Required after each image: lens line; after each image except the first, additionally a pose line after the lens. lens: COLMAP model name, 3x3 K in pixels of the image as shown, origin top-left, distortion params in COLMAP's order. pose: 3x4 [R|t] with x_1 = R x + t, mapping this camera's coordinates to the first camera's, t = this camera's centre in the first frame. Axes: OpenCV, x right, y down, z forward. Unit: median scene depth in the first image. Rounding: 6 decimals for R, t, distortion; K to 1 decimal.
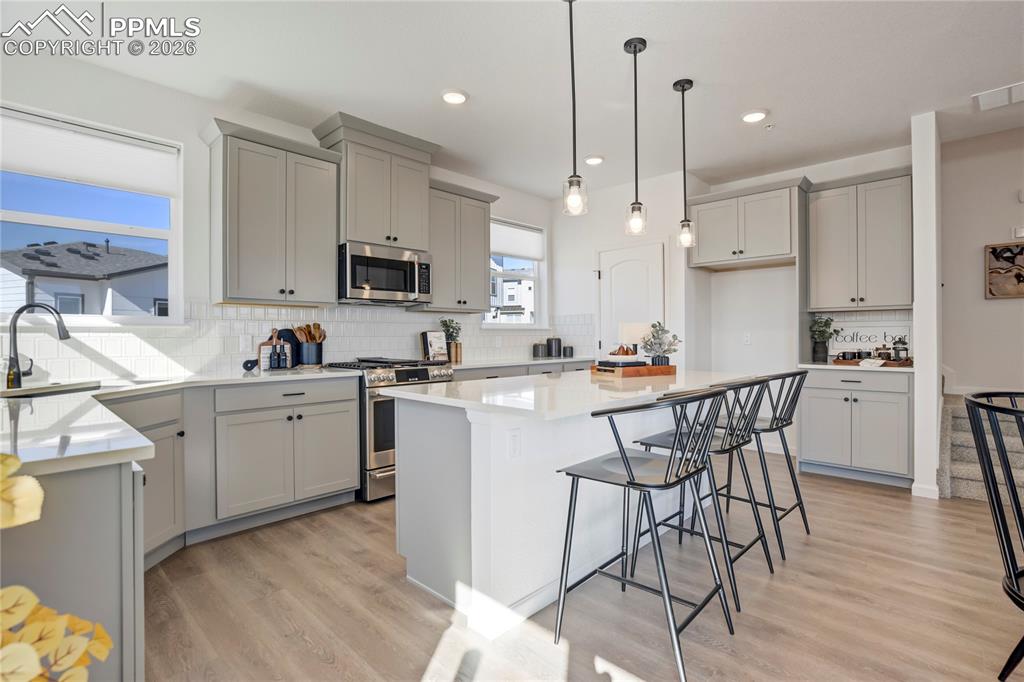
lens RADIAL K [[489.9, 0, 523.5], [0, 489.9, 337.7], [0, 0, 1]] dist [-0.034358, 0.015926]
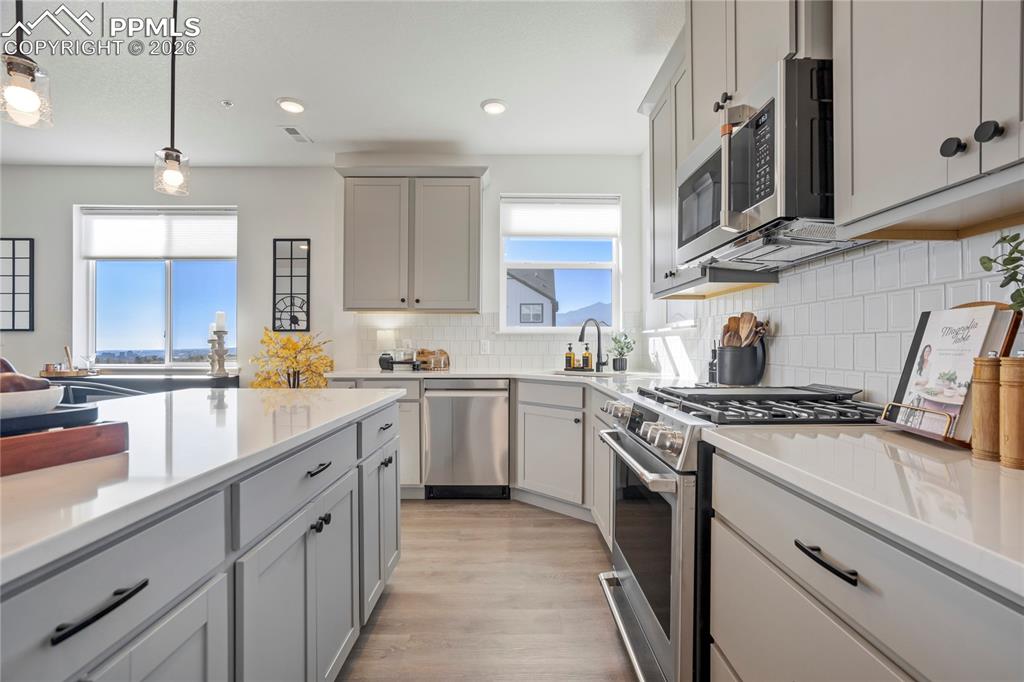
lens RADIAL K [[477.8, 0, 517.6], [0, 477.8, 345.4], [0, 0, 1]] dist [-0.050576, 0.028999]
pose [[-0.717275, 0.002522, -0.696786, 0.154041], [-0.001562, 0.999985, 0.005227, 0.006189], [0.696789, 0.004838, -0.717260, 1.273514]]
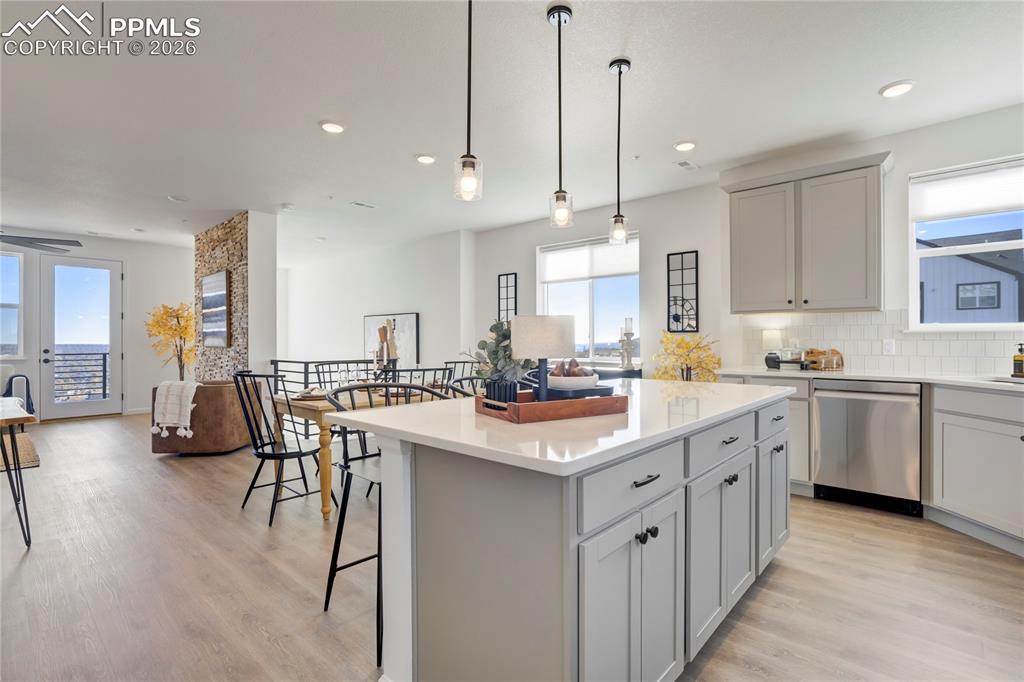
lens RADIAL K [[482.0, 0, 522.6], [0, 482.0, 339.3], [0, 0, 1]] dist [-0.034077, 0.017151]
pose [[-0.999448, 0.005952, -0.032683, 0.249522], [0.005873, 0.999980, 0.002492, -0.008124], [0.032697, 0.002298, -0.999463, 1.413662]]
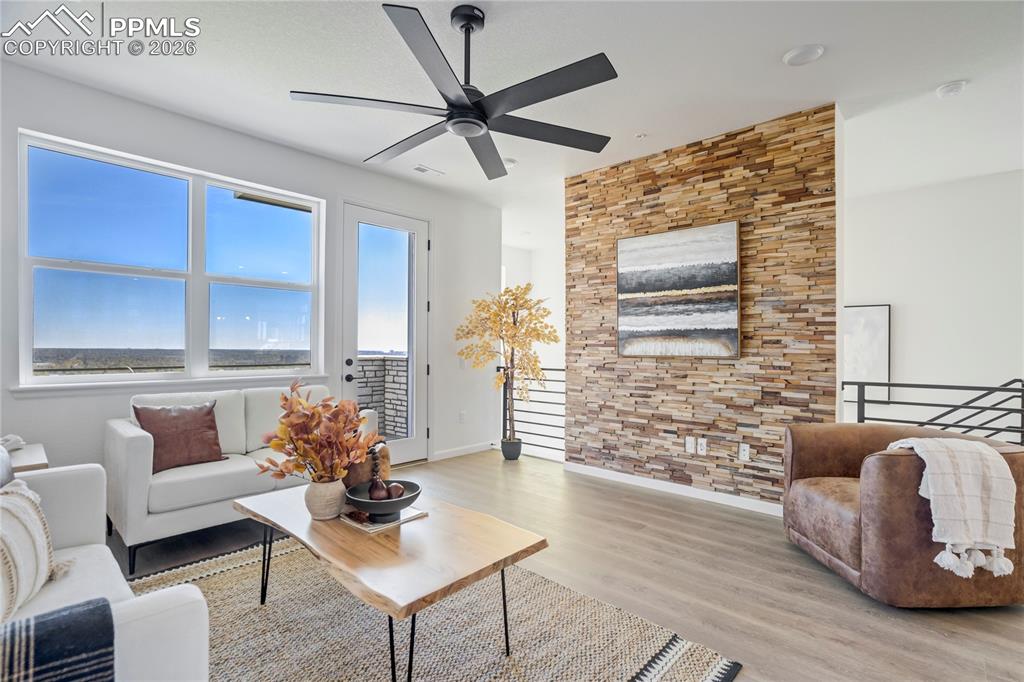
lens RADIAL K [[477.8, 0, 517.6], [0, 477.8, 345.4], [0, 0, 1]] dist [-0.050576, 0.028999]
pose [[-0.999878, -0.000088, -0.015651, 1.754669], [-0.000108, 0.999999, 0.001253, -0.008662], [0.015651, 0.001254, -0.999877, 0.584033]]
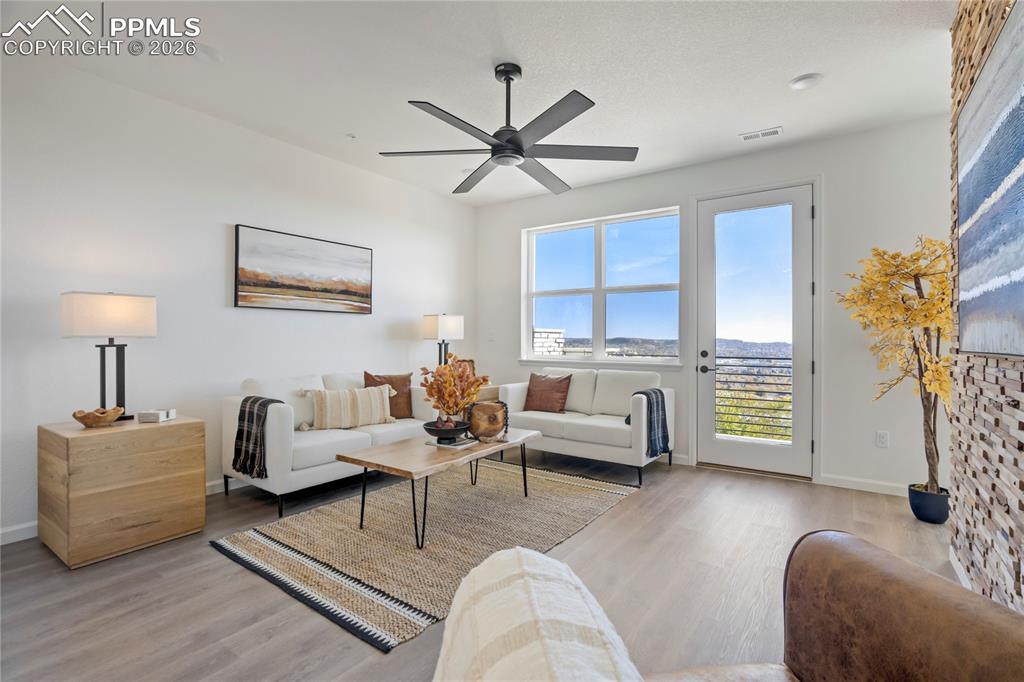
lens RADIAL K [[473.4, 0, 520.3], [0, 473.4, 333.7], [0, 0, 1]] dist [-0.022017, 0.000077]
pose [[-0.140860, 0.021037, 0.989806, 1.011186], [0.001508, 0.999778, -0.021035, 0.007127], [-0.990028, -0.001471, -0.140860, 0.032752]]
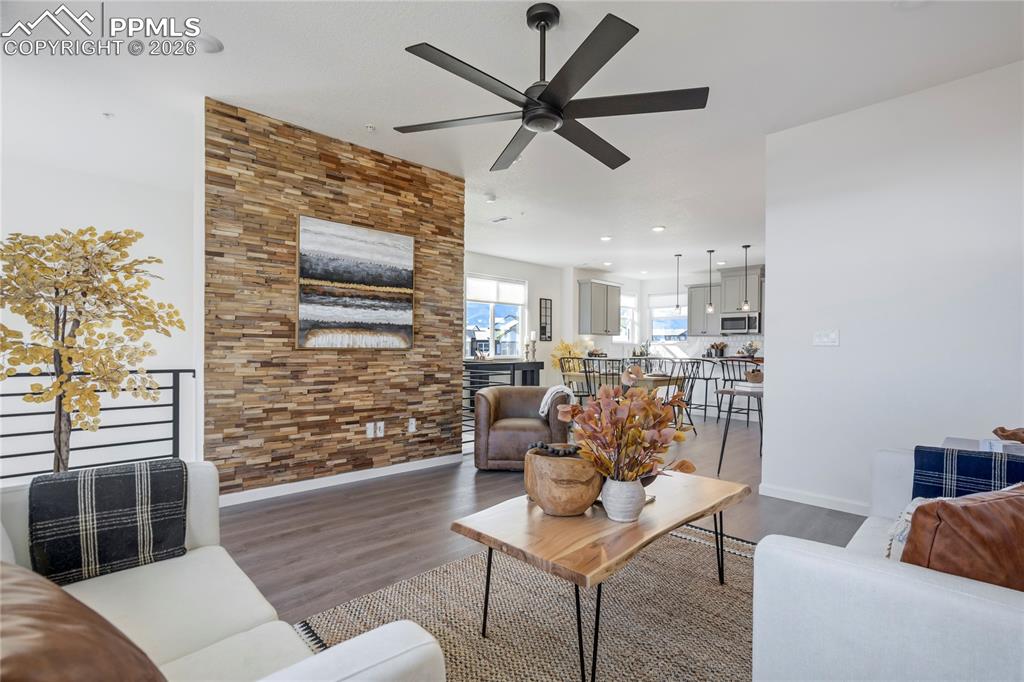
lens RADIAL K [[477.8, 0, 517.6], [0, 477.8, 345.4], [0, 0, 1]] dist [-0.050576, 0.028999]
pose [[-0.041301, 0.000579, -0.999147, 2.477006], [-0.015026, 0.999886, 0.001200, 0.003409], [0.999034, 0.015063, -0.041288, -0.067862]]
